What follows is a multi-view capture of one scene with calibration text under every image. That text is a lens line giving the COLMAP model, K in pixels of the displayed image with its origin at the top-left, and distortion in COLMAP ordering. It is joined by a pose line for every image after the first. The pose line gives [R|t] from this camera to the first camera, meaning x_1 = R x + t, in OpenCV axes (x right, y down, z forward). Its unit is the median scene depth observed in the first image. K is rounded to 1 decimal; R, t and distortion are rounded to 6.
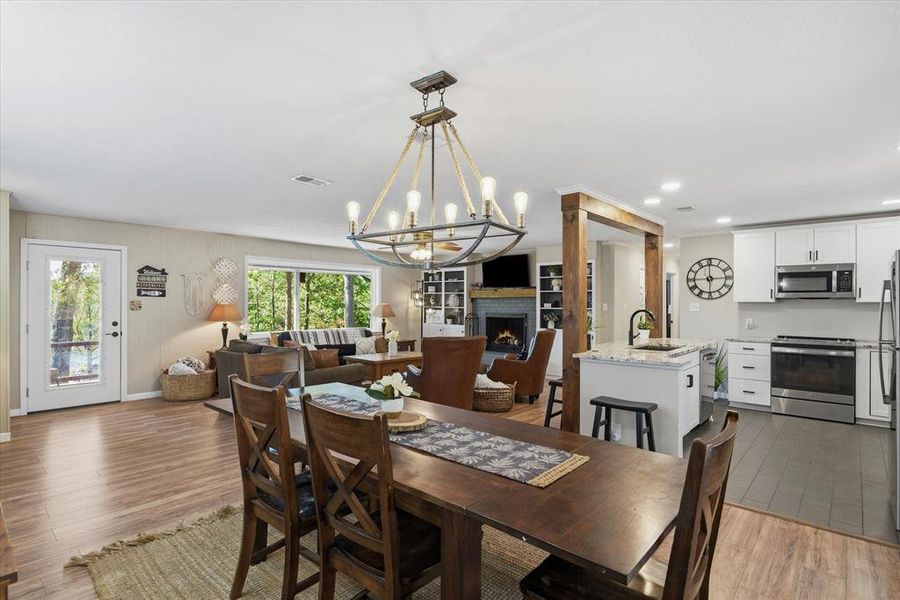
lens RADIAL K [[445.0, 0, 445.0], [0, 445.0, 300.2], [0, 0, 1]] dist [-0.001786, 0.000306]
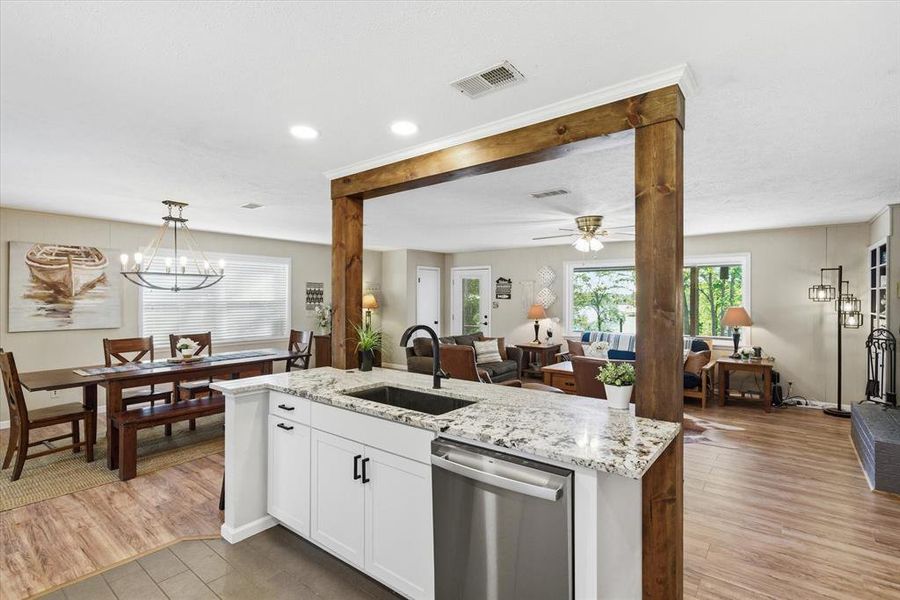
lens RADIAL K [[432.4, 0, 453.5], [0, 432.4, 300.8], [0, 0, 1]] dist [-0.002013, 0.000175]
pose [[0.077247, 0.002546, -0.997009, 0.684578], [0.003181, 0.999991, 0.002800, -0.006433], [0.997007, -0.003388, 0.077238, 0.697832]]
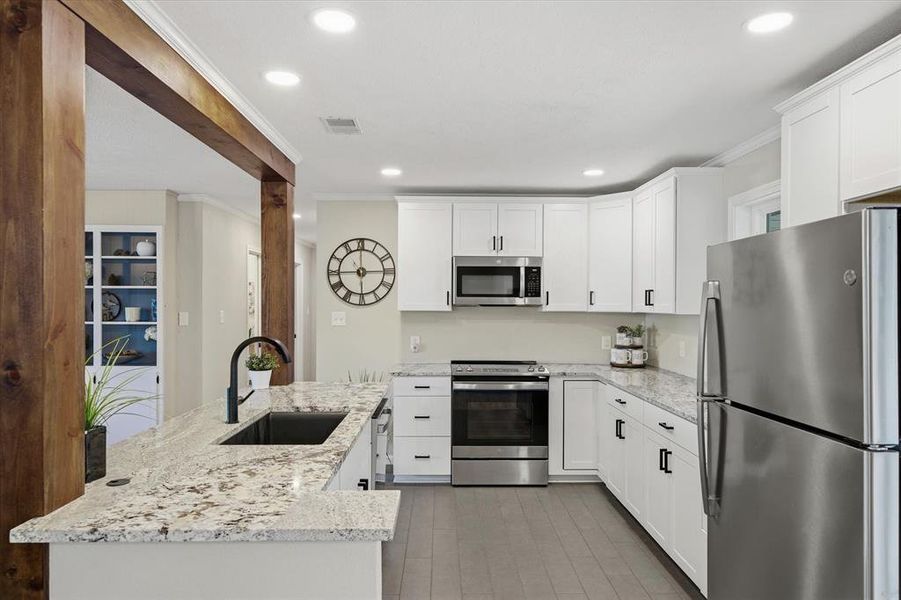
lens RADIAL K [[541.4, 0, 447.6], [0, 541.4, 302.9], [0, 0, 1]] dist [0.016184, -0.000838]
pose [[0.718247, -0.002652, 0.695783, 0.157325], [-0.005177, 0.999945, 0.009155, -0.012940], [-0.695769, -0.010177, 0.718193, 0.372502]]
